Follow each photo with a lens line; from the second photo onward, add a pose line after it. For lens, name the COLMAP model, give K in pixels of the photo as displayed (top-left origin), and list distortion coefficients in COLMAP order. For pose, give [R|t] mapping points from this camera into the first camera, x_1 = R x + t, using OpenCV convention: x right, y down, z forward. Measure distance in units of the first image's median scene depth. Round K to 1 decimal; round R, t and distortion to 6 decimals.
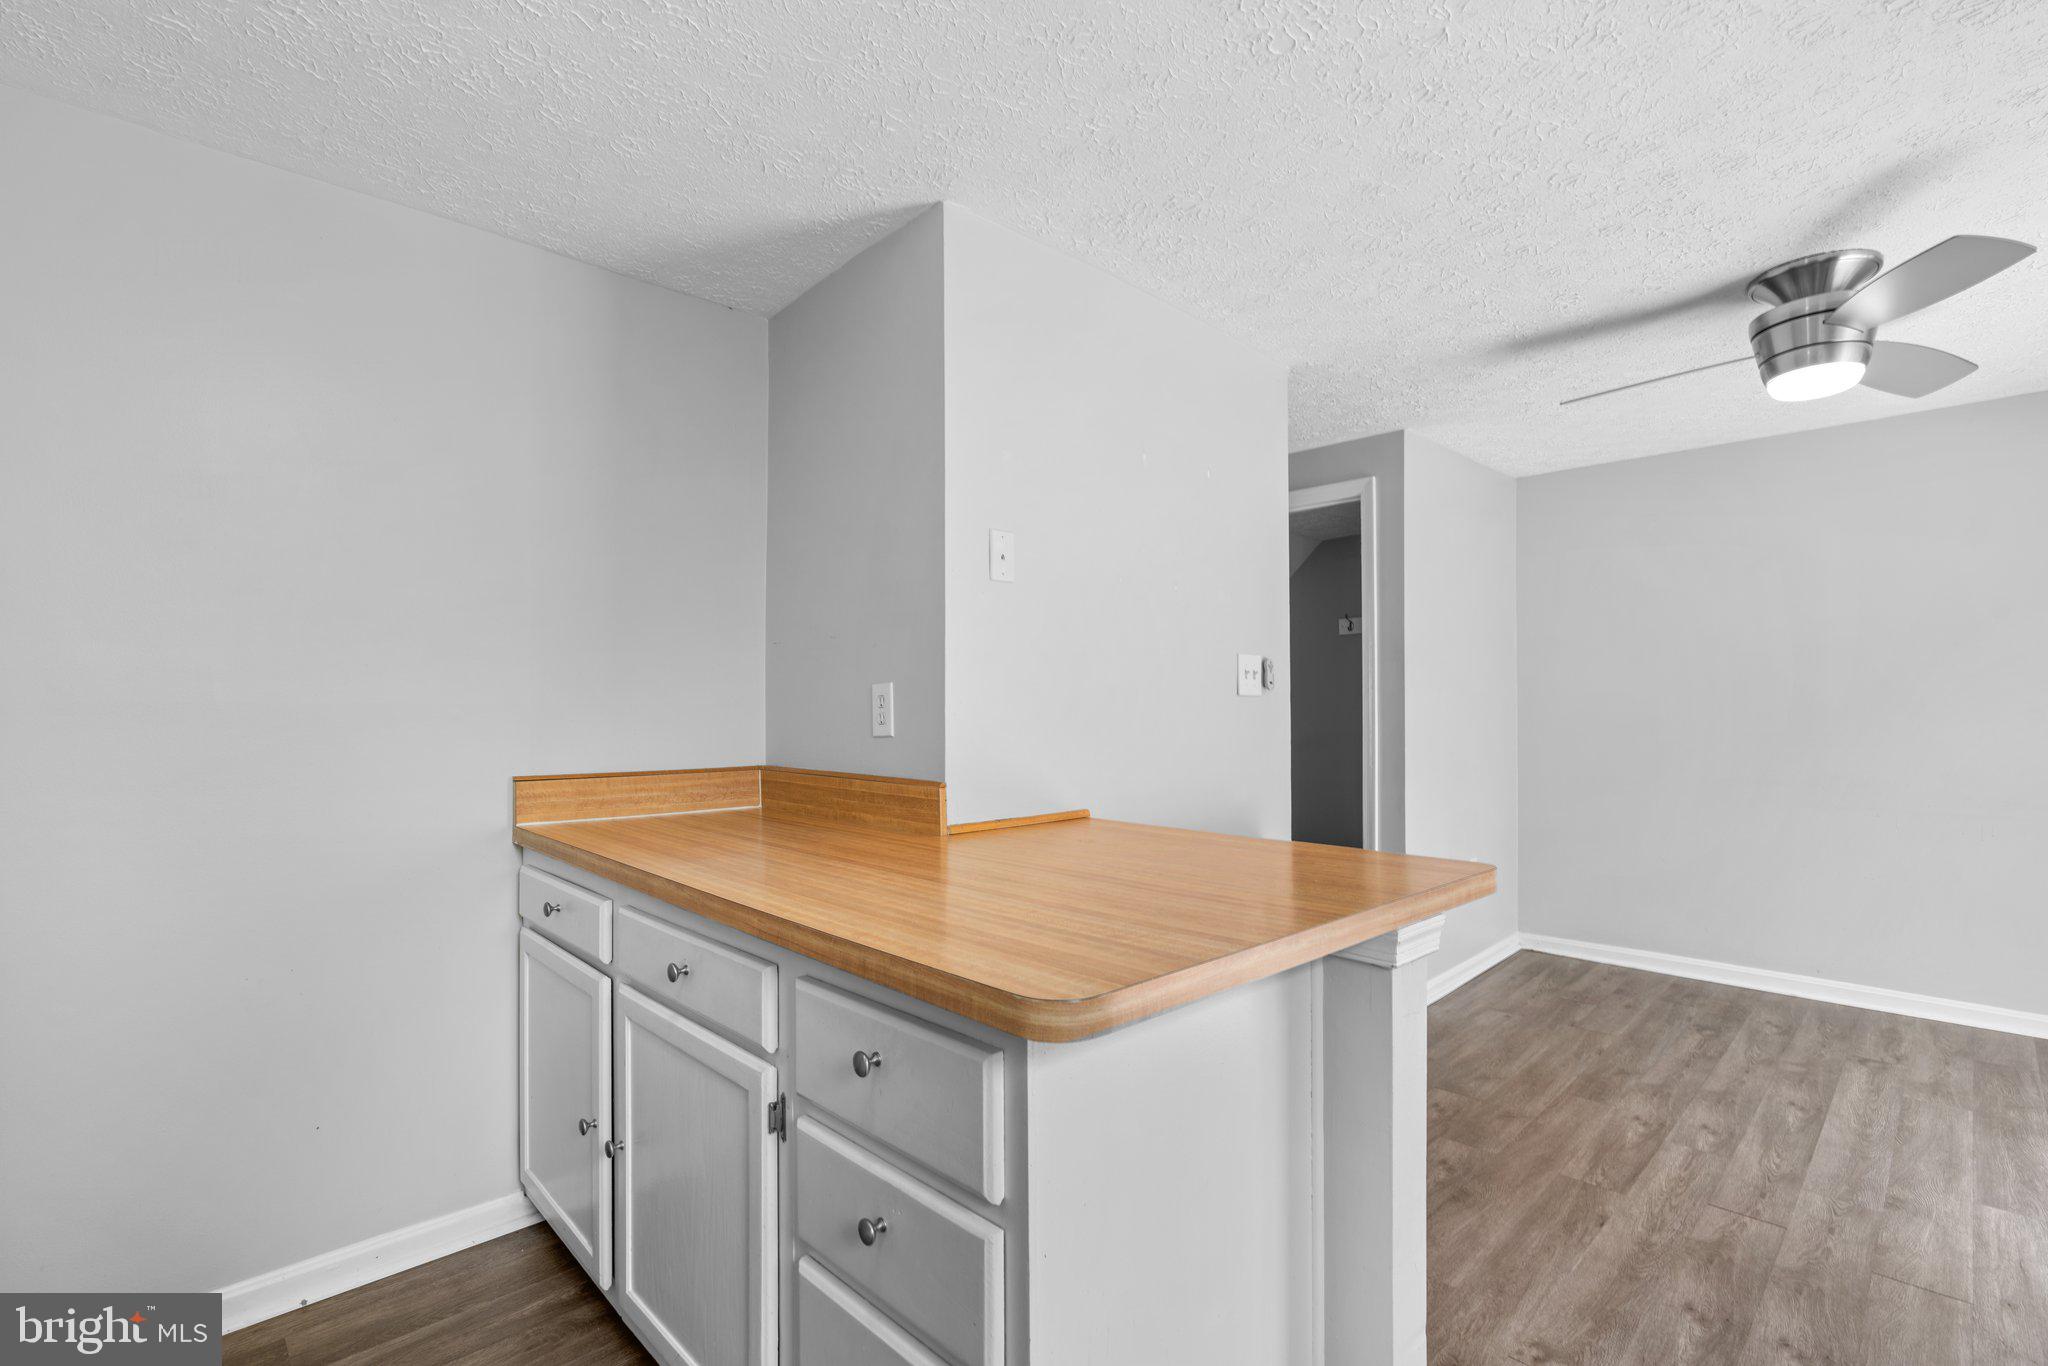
lens RADIAL K [[924.1, 0, 1021.0], [0, 924.1, 682.2], [0, 0, 1]] dist [-0.009119, 0.000893]
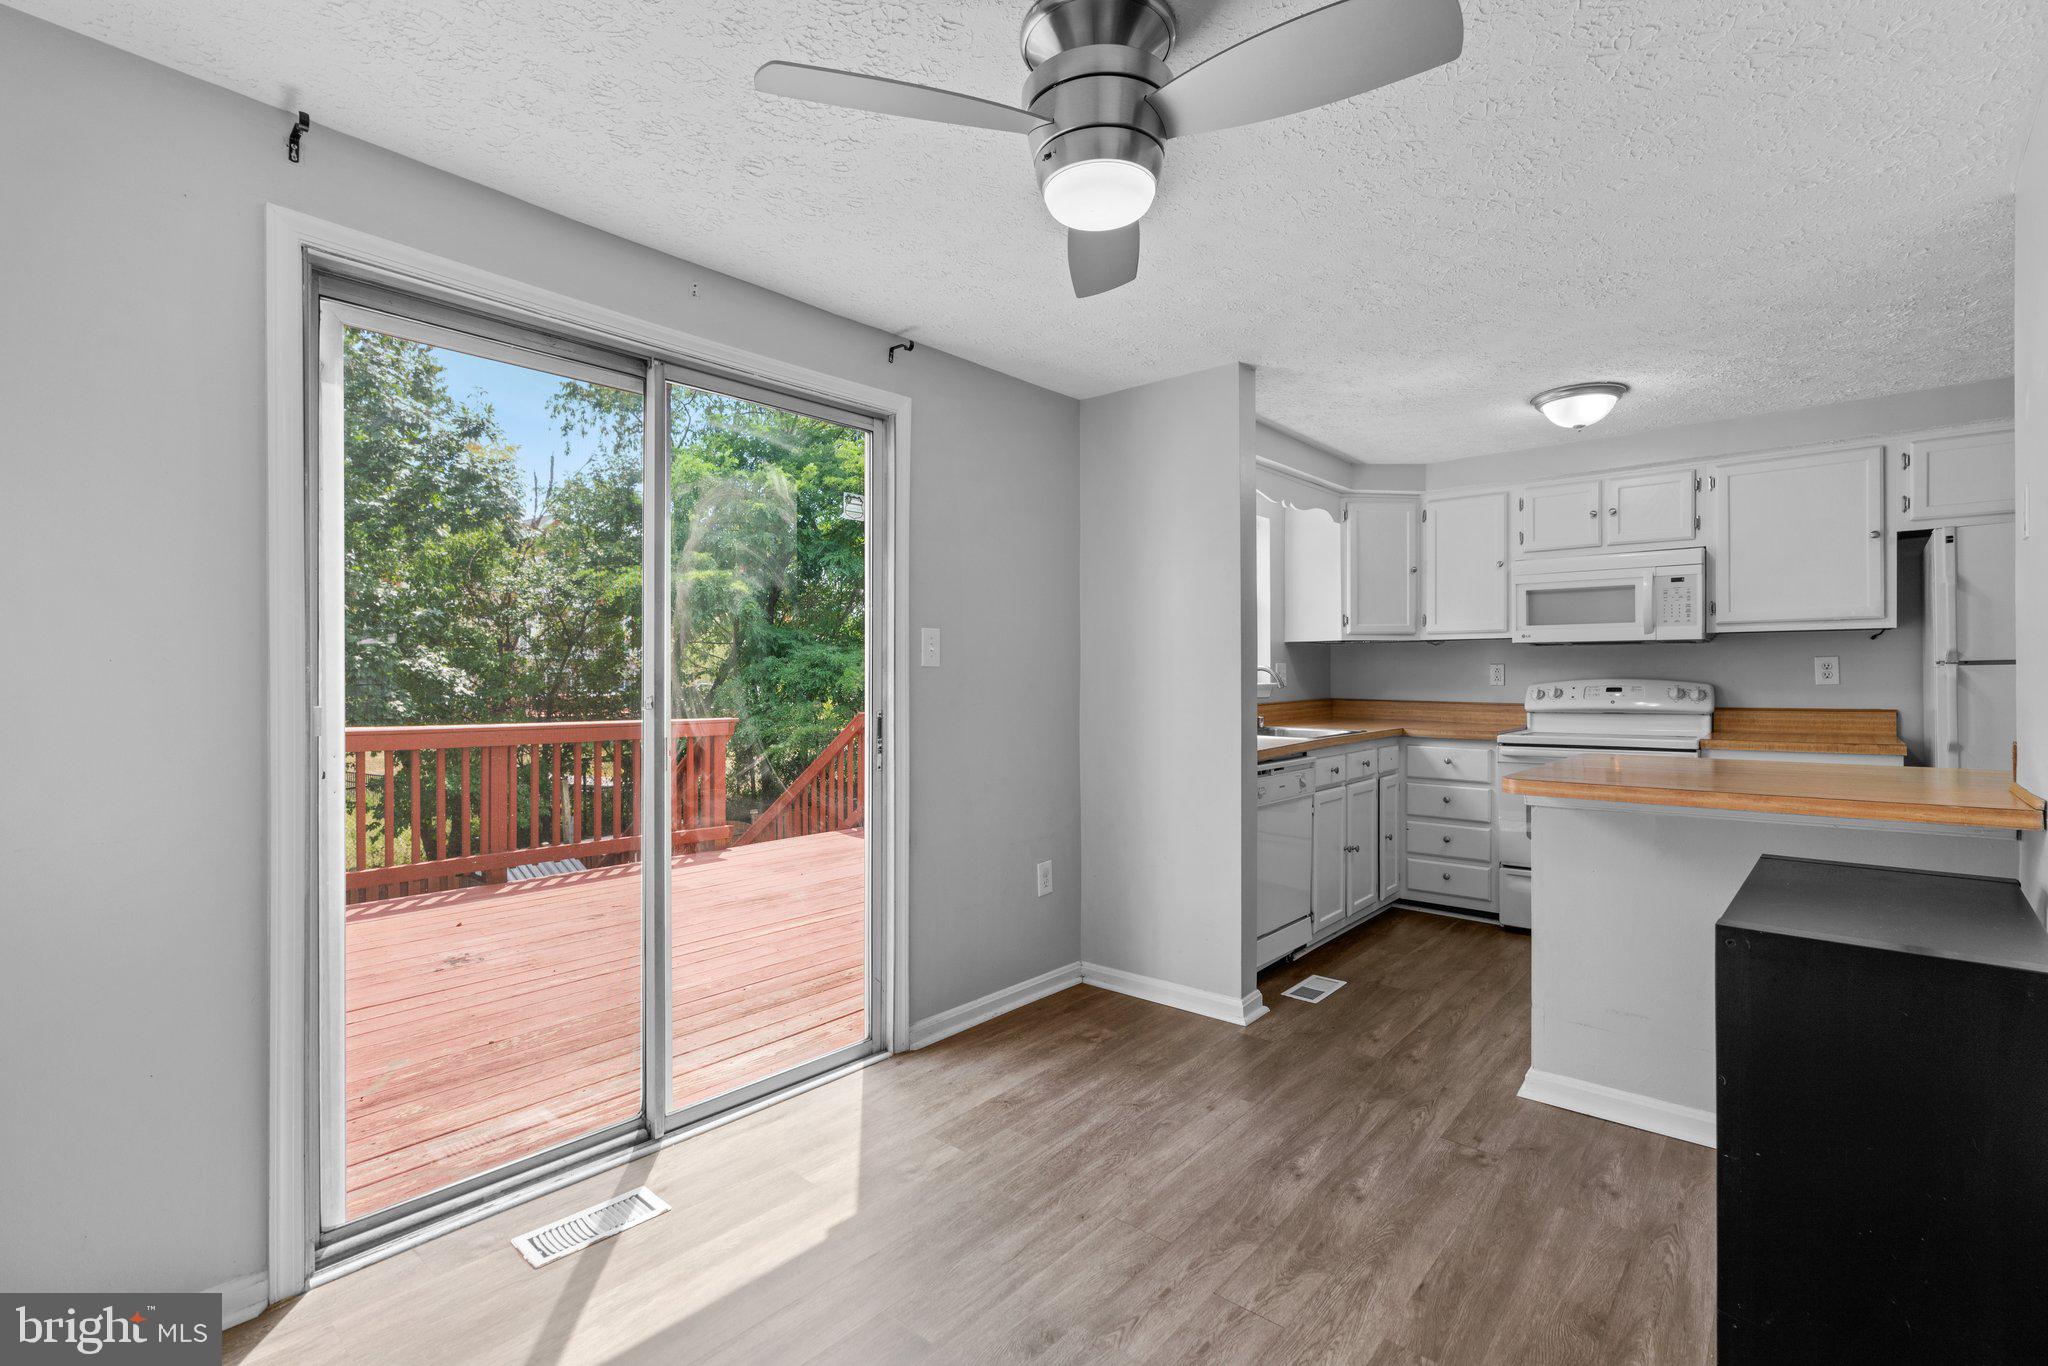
lens RADIAL K [[924.1, 0, 1021.0], [0, 924.1, 682.2], [0, 0, 1]] dist [-0.009119, 0.000893]
pose [[-0.996145, 0.008662, -0.087289, 1.094836], [0.010865, 0.999633, -0.024799, 0.047175], [0.087042, -0.025651, -0.995874, 1.869922]]
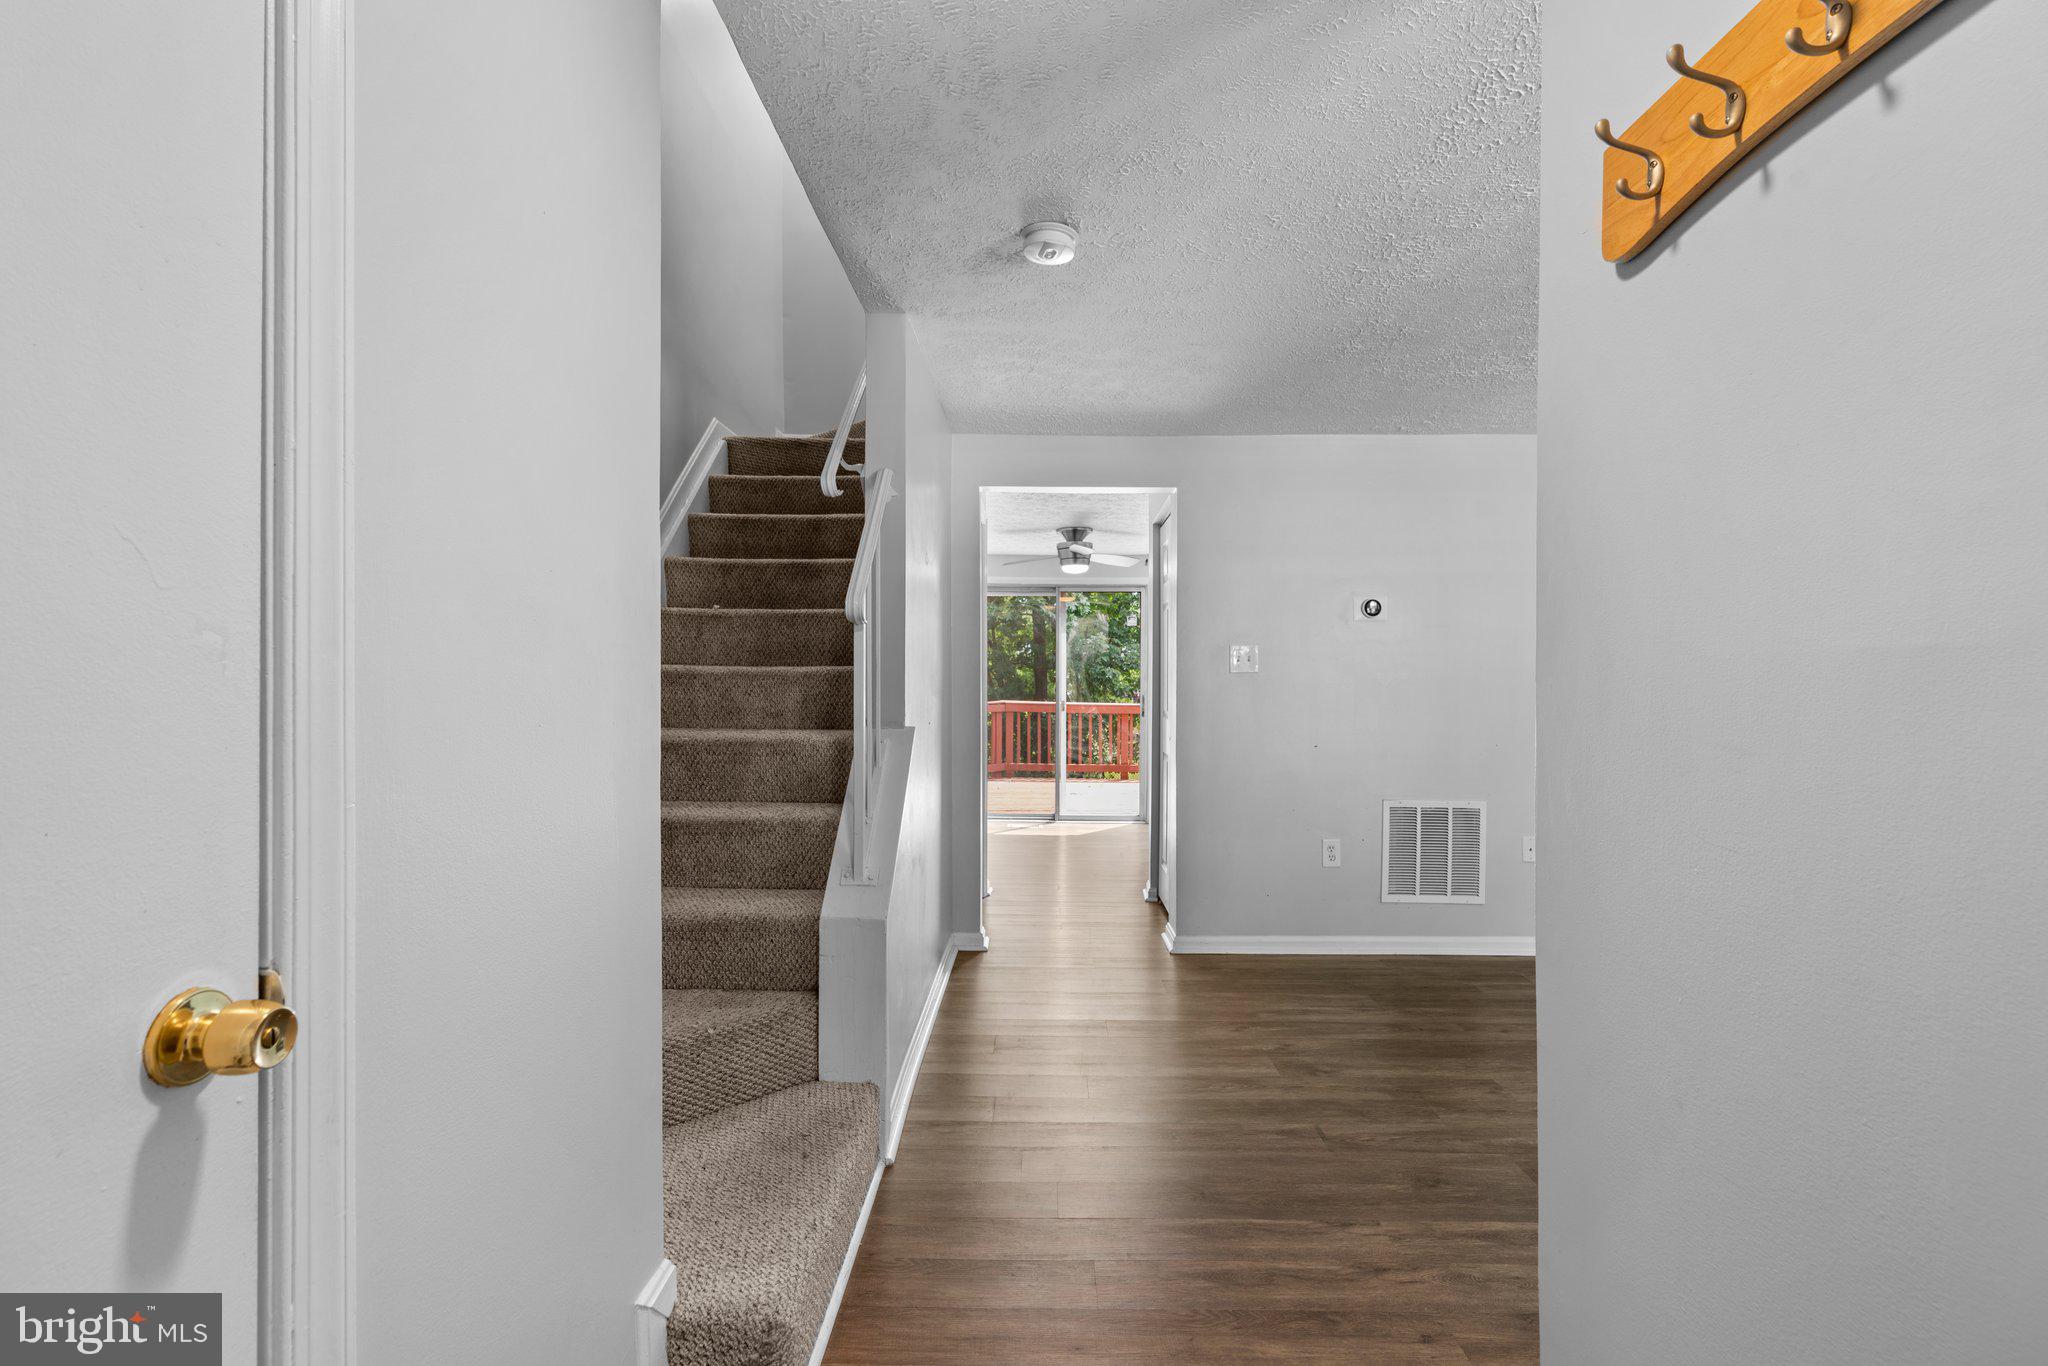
lens RADIAL K [[924.1, 0, 1021.0], [0, 924.1, 682.2], [0, 0, 1]] dist [-0.009119, 0.000893]
pose [[-0.704519, 0.001893, 0.709683, -1.143653], [-0.019036, 0.999586, -0.021563, 0.093549], [-0.709430, -0.028701, -0.704191, 3.477139]]
